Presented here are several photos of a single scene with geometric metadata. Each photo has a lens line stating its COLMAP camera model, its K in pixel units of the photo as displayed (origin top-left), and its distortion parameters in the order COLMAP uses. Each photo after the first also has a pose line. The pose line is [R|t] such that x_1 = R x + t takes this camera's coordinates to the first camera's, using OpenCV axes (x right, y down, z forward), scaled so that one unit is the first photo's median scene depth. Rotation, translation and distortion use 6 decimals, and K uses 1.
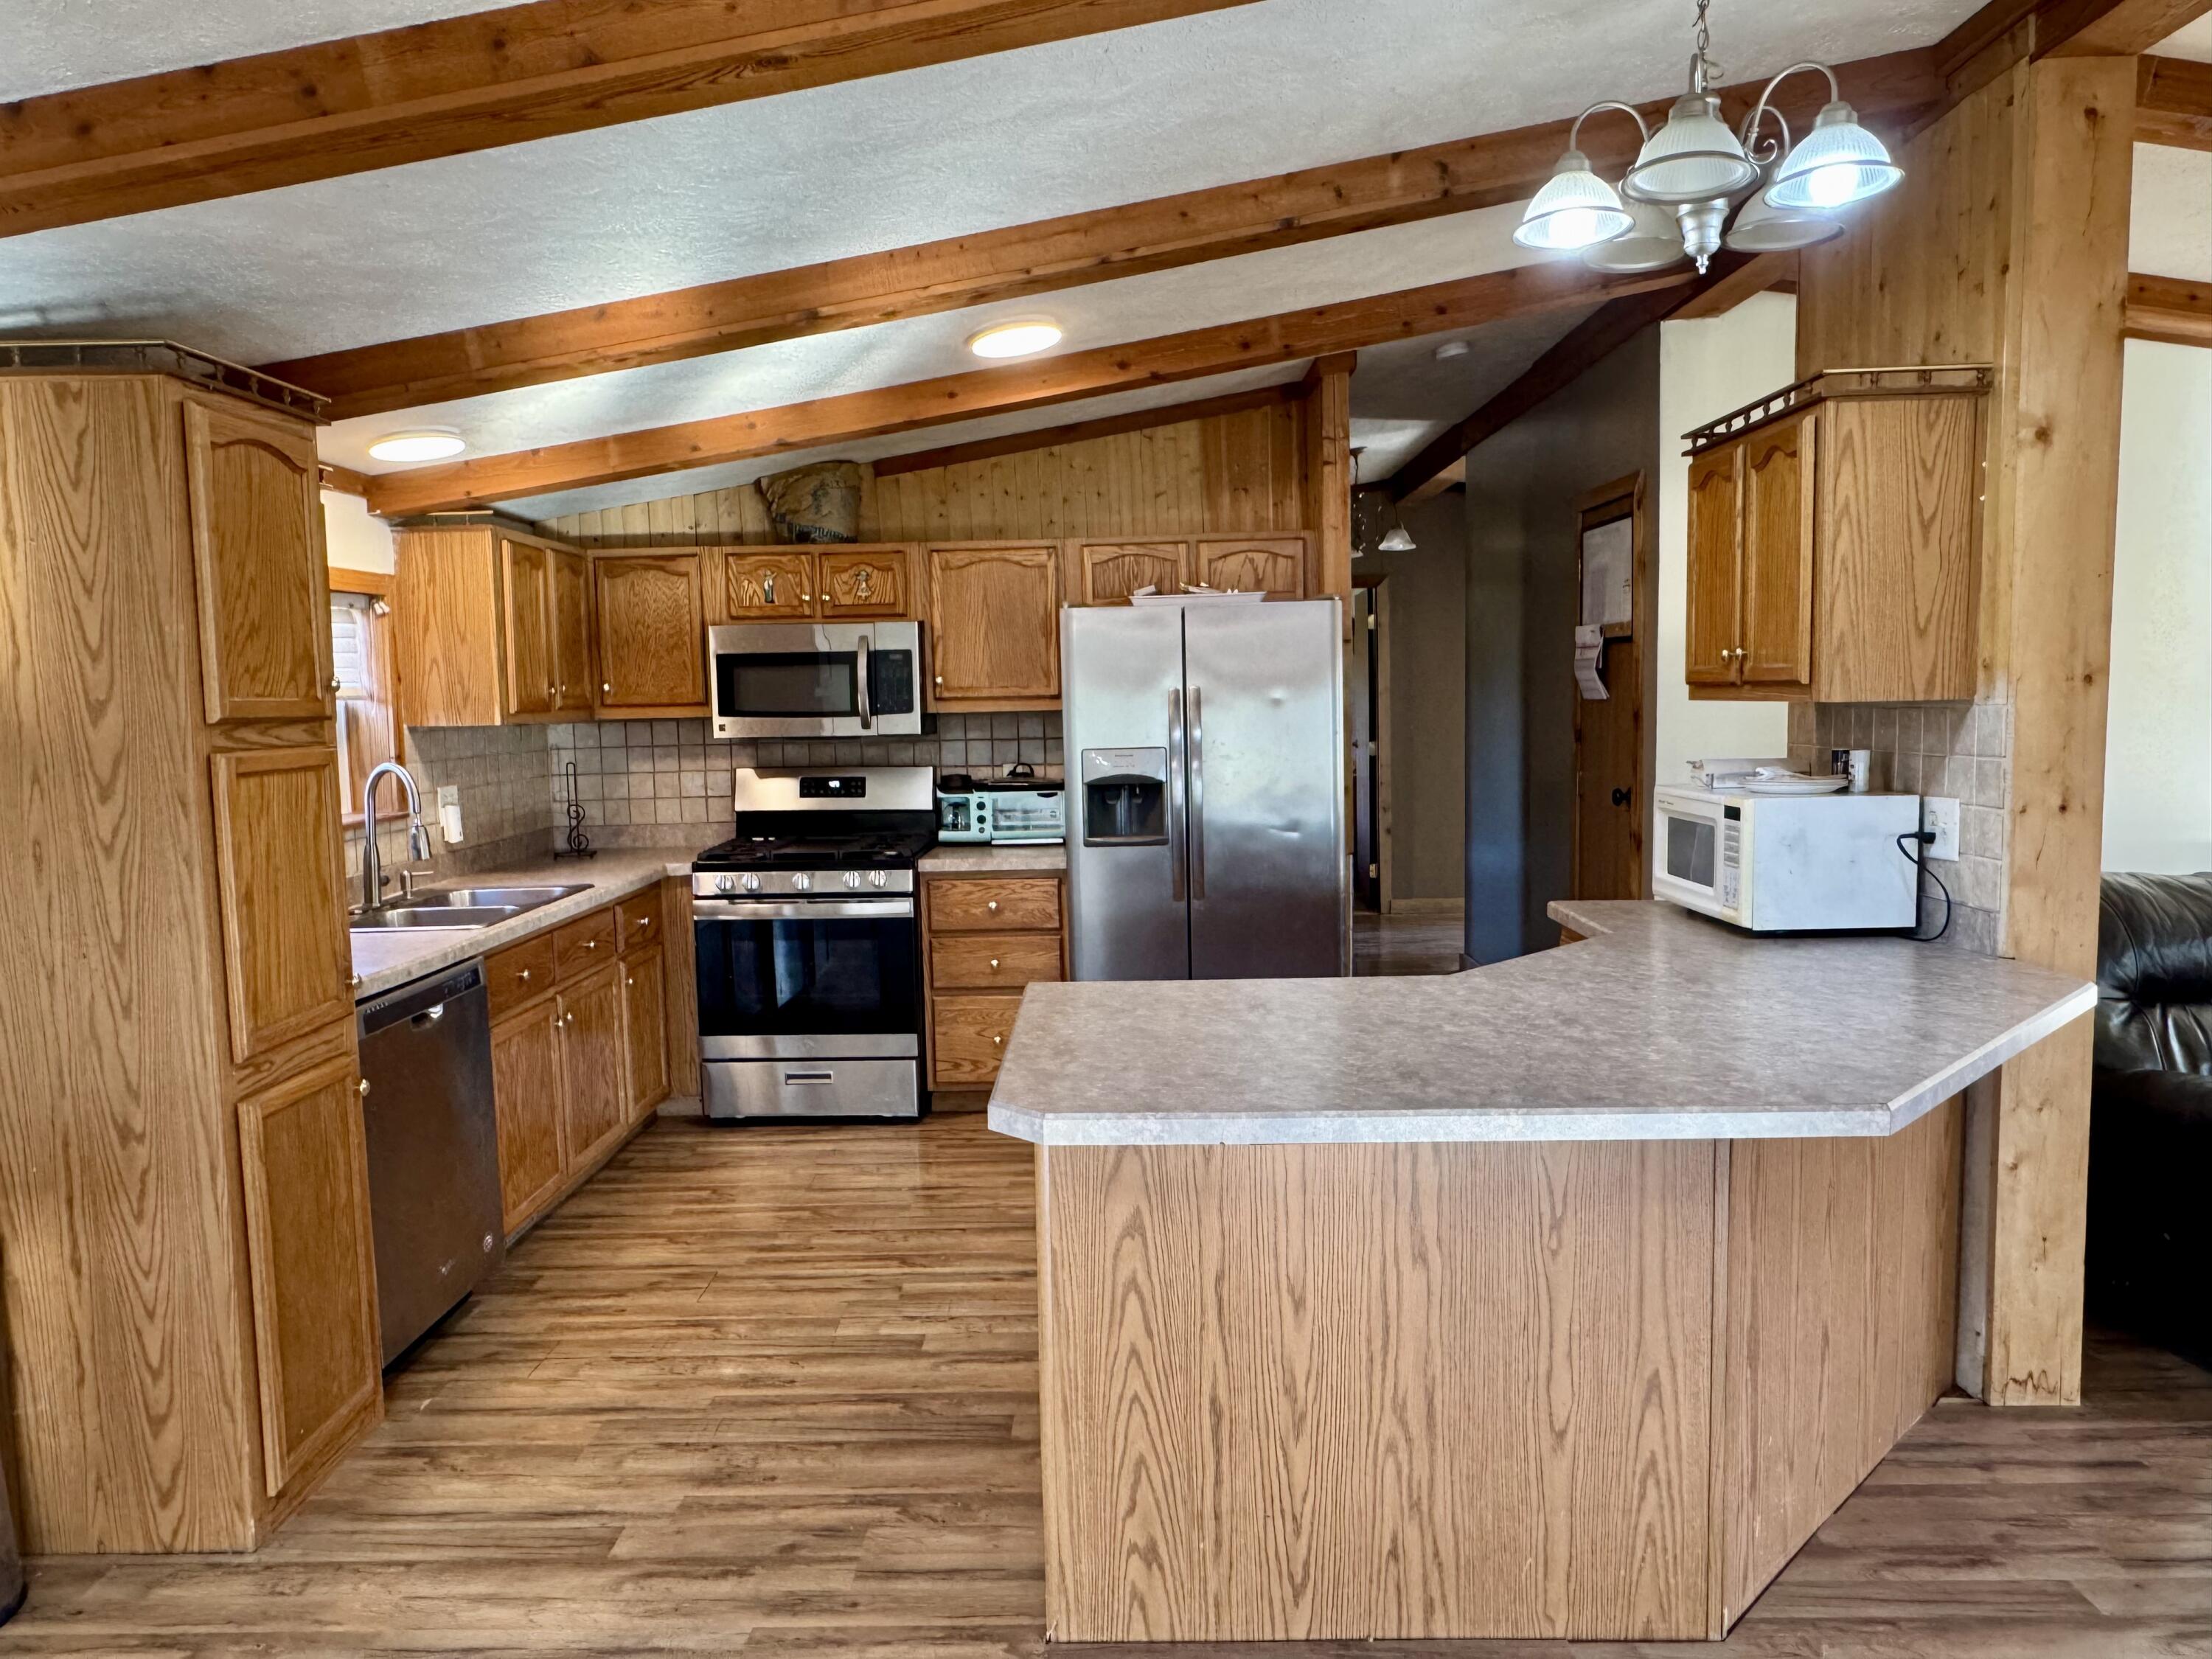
lens RADIAL K [[1490.1, 0, 1106.0], [0, 1490.1, 829.5], [0, 0, 1]] dist [-0.005877, 0.002631]
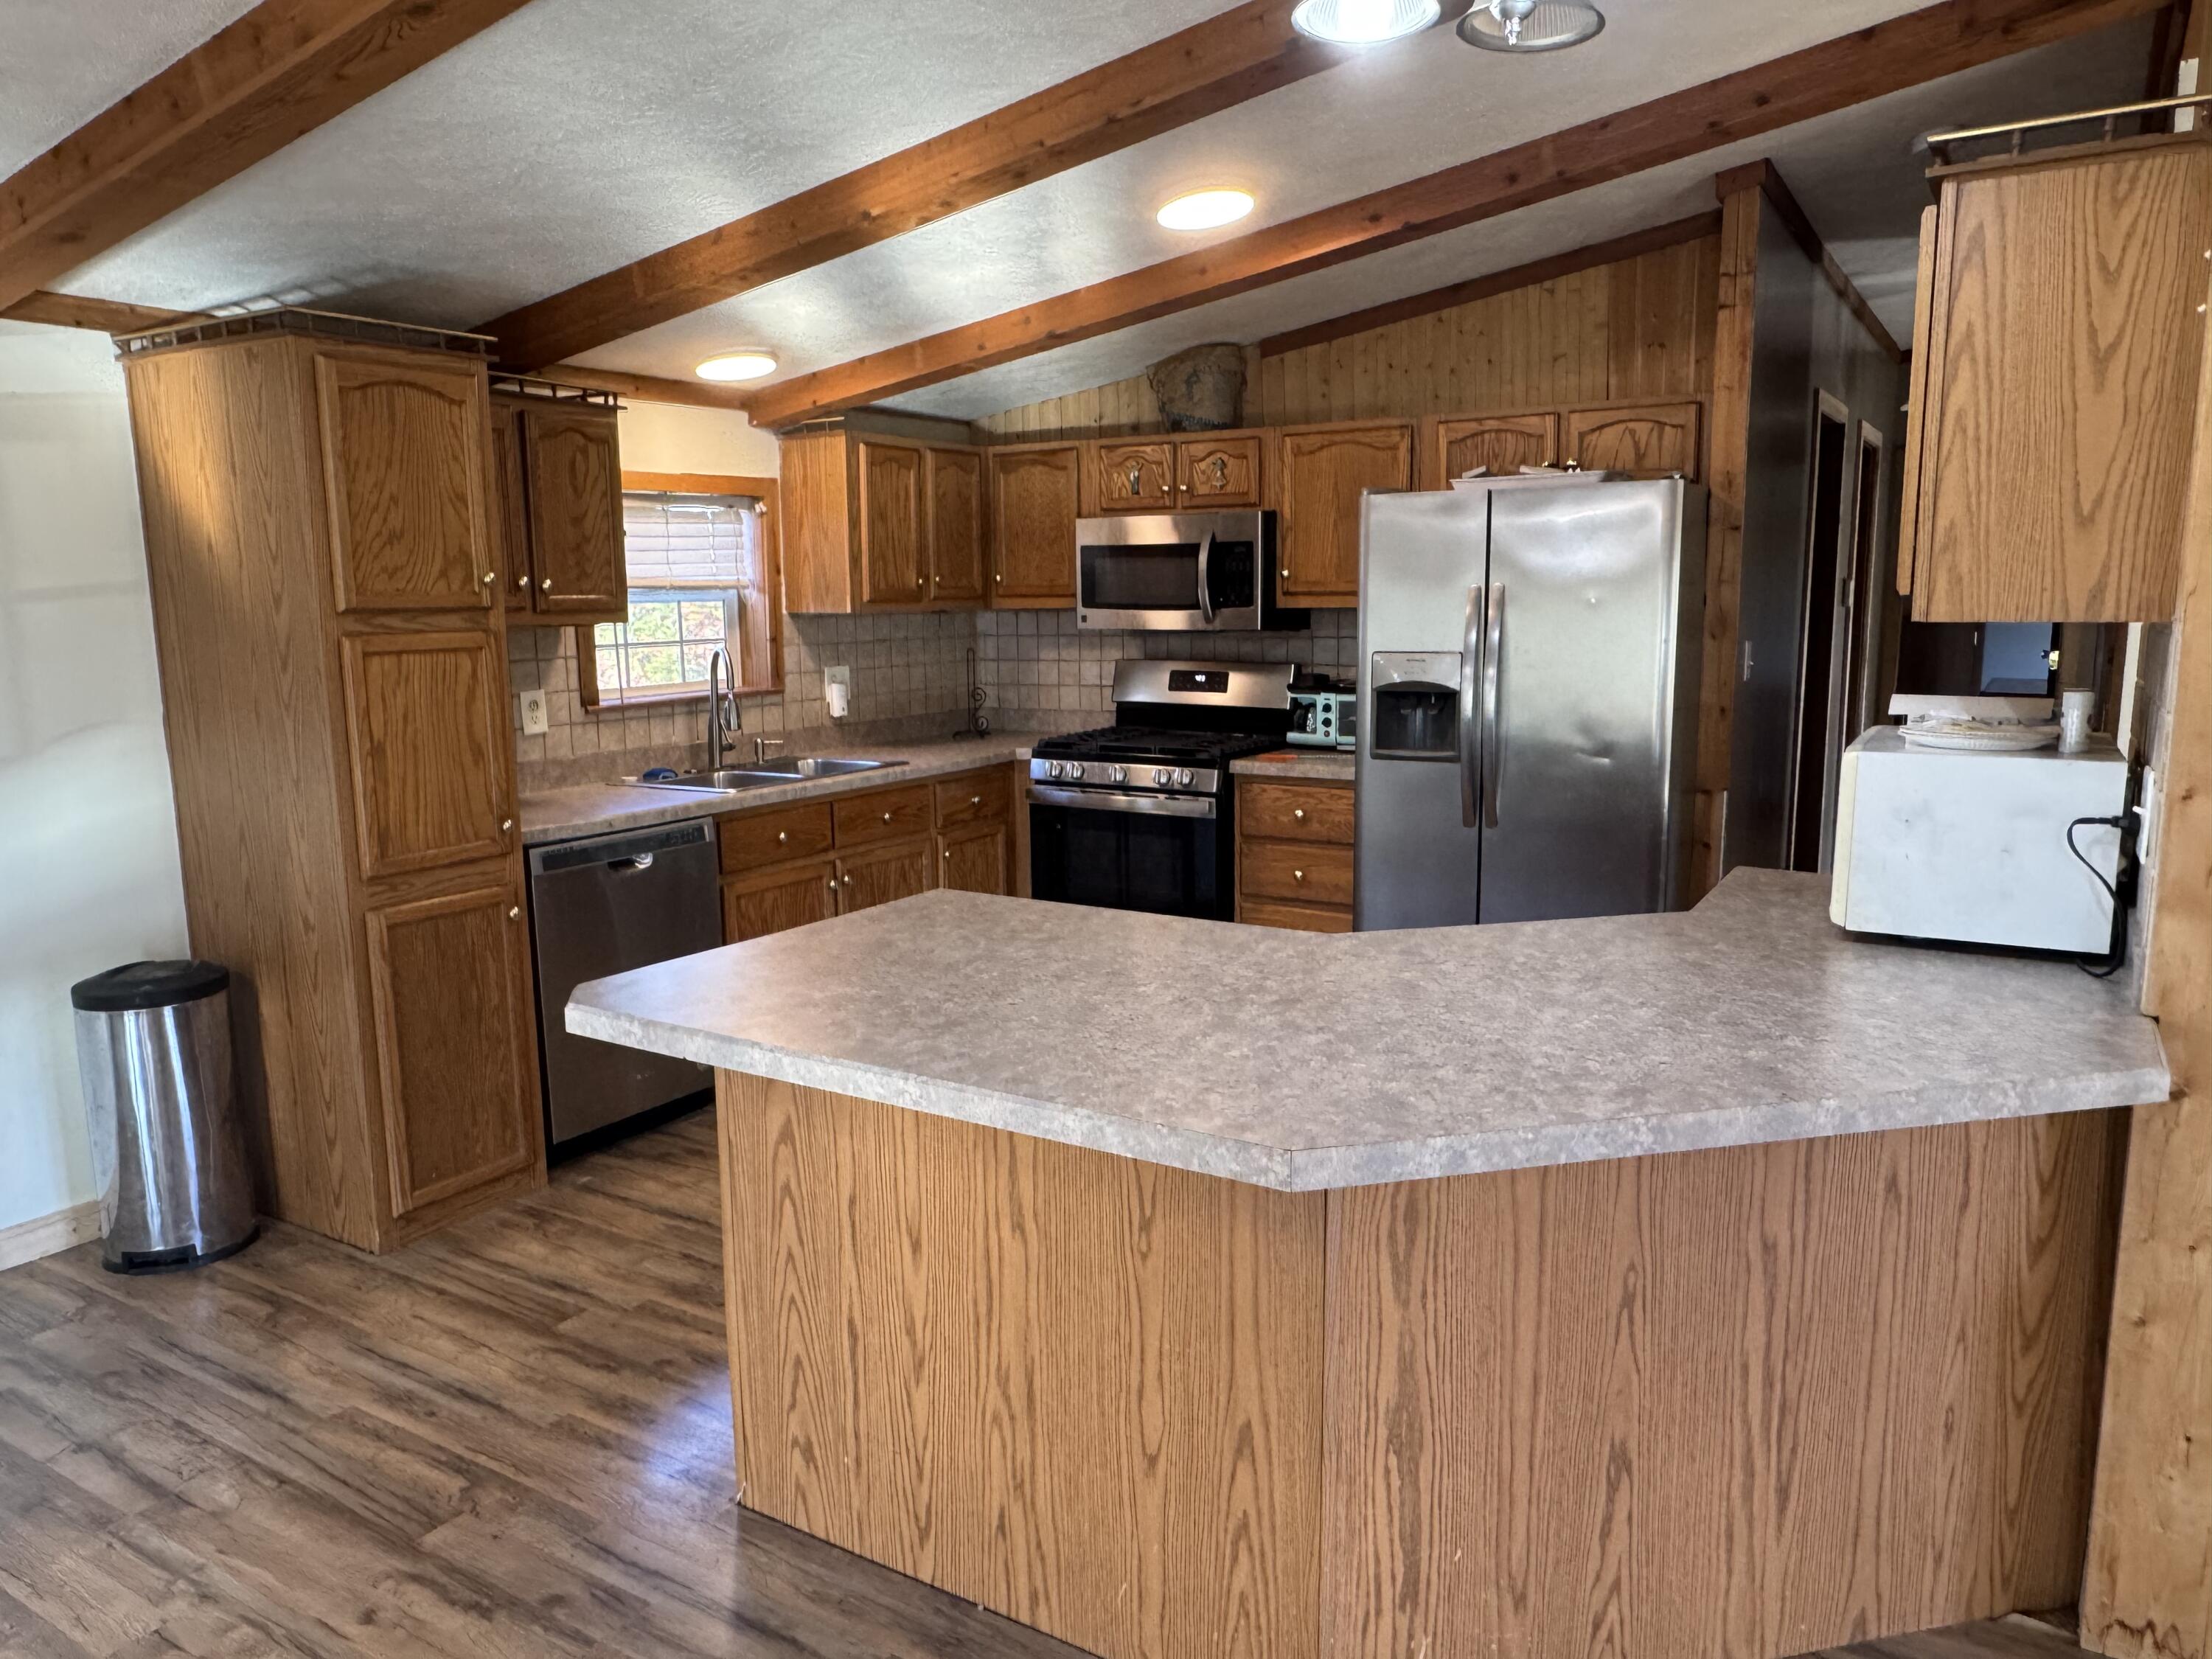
lens RADIAL K [[1522.1, 0, 1109.8], [0, 1522.1, 835.0], [0, 0, 1]] dist [-0.005595, 0.002264]
pose [[0.857515, 0.092938, -0.505995, 0.348259], [-0.053616, 0.994336, 0.091769, -0.020188], [0.511658, -0.051564, 0.857641, 0.117548]]
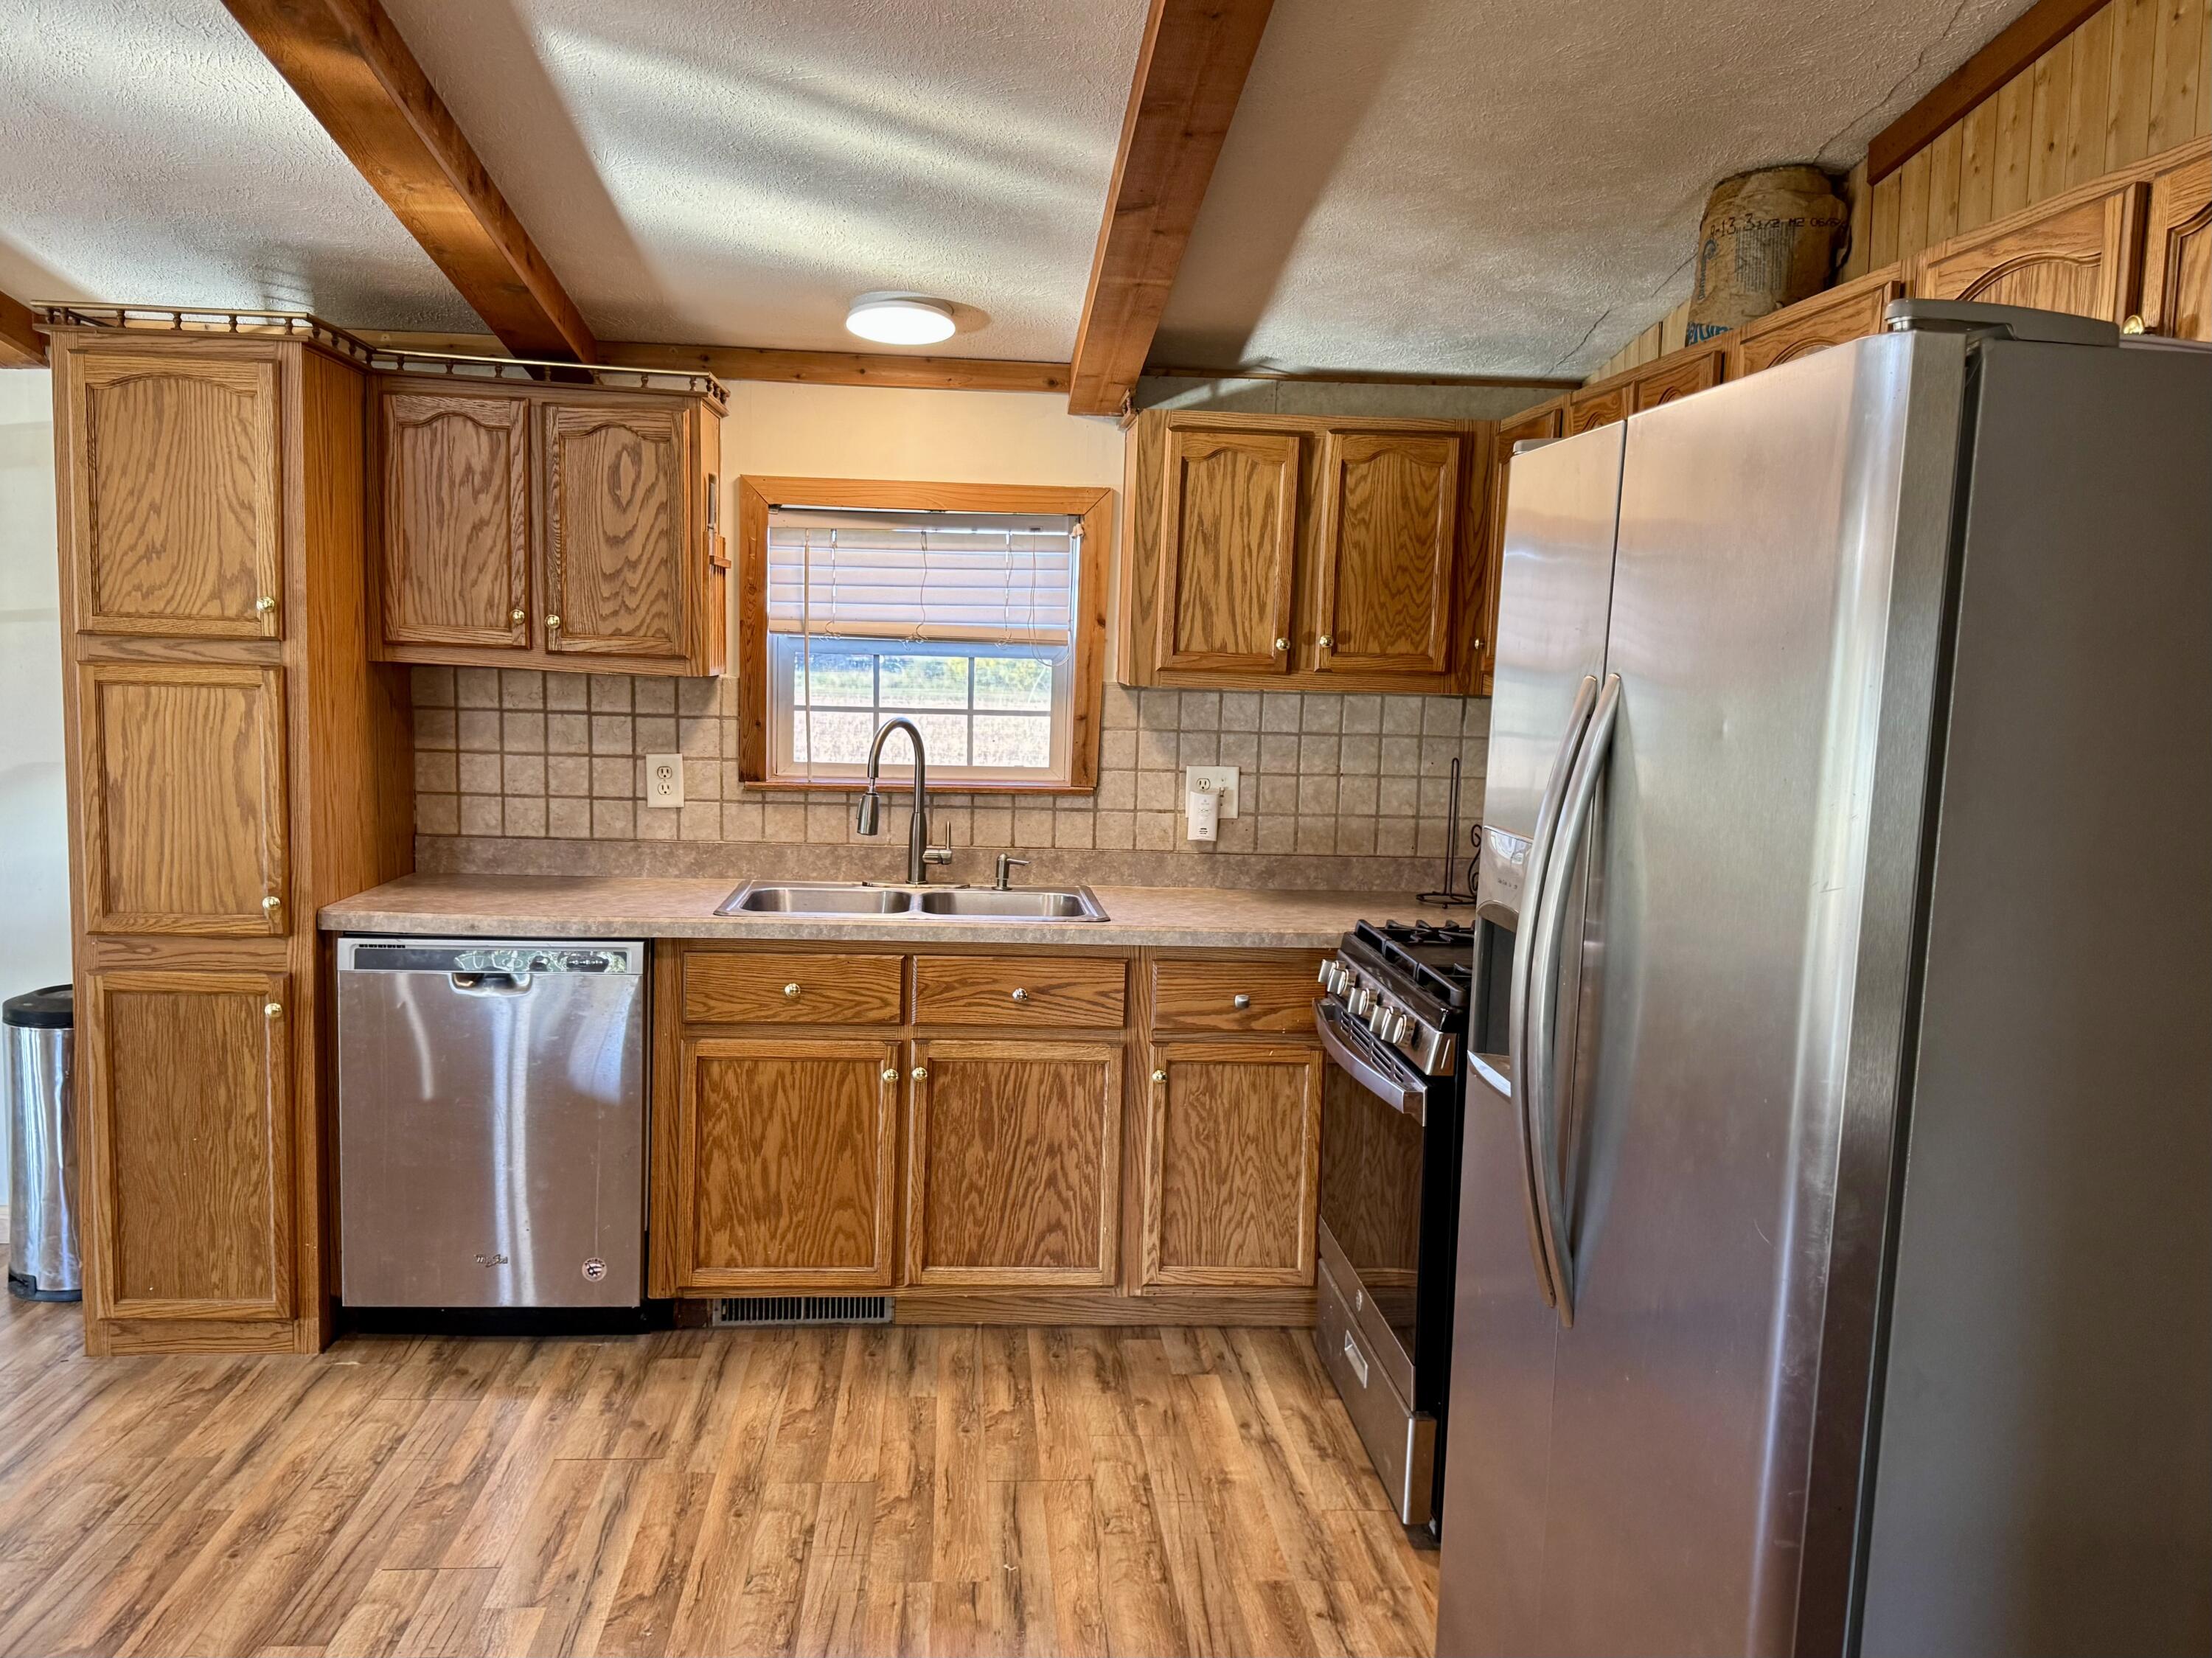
lens RADIAL K [[1728.6, 0, 1106.0], [0, 1728.6, 829.0], [0, 0, 1]] dist [0.077697, -0.126781]
pose [[0.088513, 0.124981, -0.988203, 0.444630], [-0.124960, 0.985652, 0.113466, -0.095355], [0.988206, 0.113442, 0.102861, 0.908045]]
